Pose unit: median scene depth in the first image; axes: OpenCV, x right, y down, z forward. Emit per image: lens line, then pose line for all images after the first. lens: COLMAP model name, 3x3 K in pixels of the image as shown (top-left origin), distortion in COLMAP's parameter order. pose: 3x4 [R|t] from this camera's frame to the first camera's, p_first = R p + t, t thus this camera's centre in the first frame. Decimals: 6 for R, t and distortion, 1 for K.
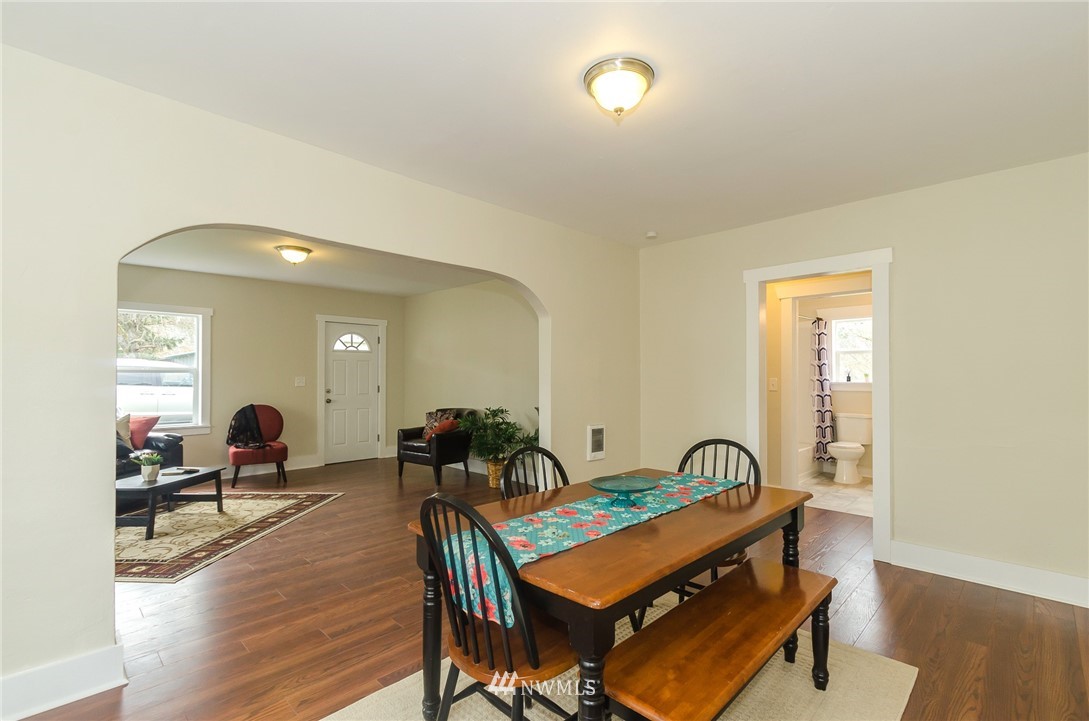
lens RADIAL K [[508.9, 0, 560.3], [0, 508.9, 376.4], [0, 0, 1]] dist [0.005878, -0.002303]
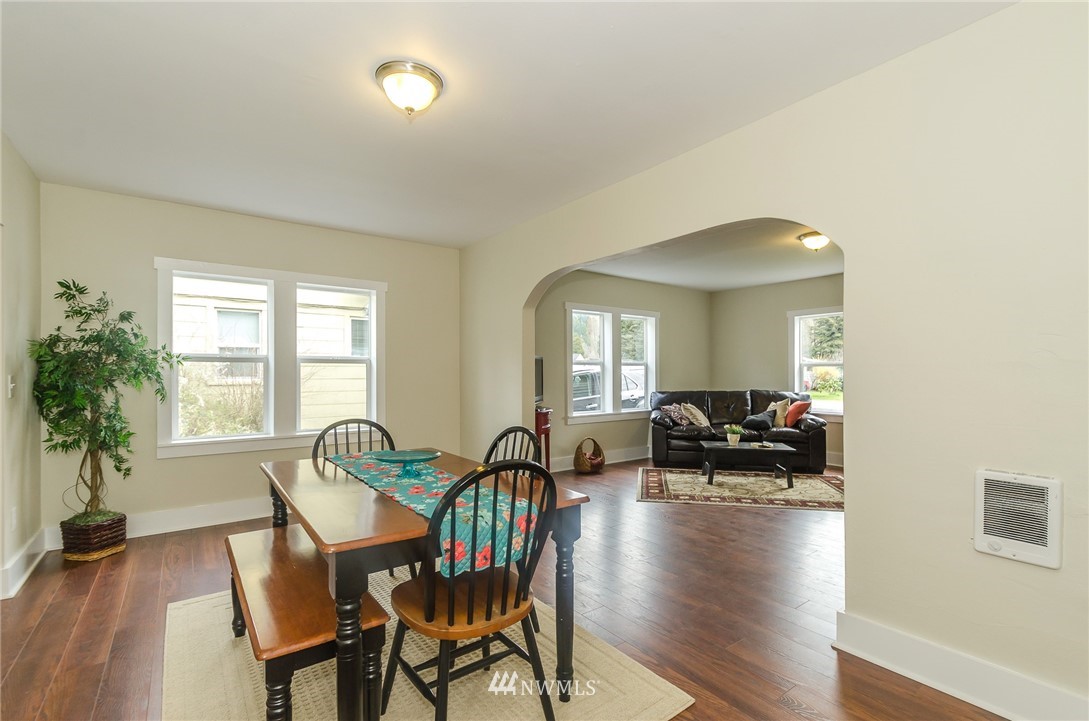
lens RADIAL K [[483.5, 0, 565.7], [0, 483.5, 376.3], [0, 0, 1]] dist [0.022311, 0.000302]
pose [[-0.144774, -0.001770, -0.989463, 0.376382], [-0.004296, 0.999990, -0.001161, 0.017776], [0.989455, 0.004082, -0.144780, 0.533139]]
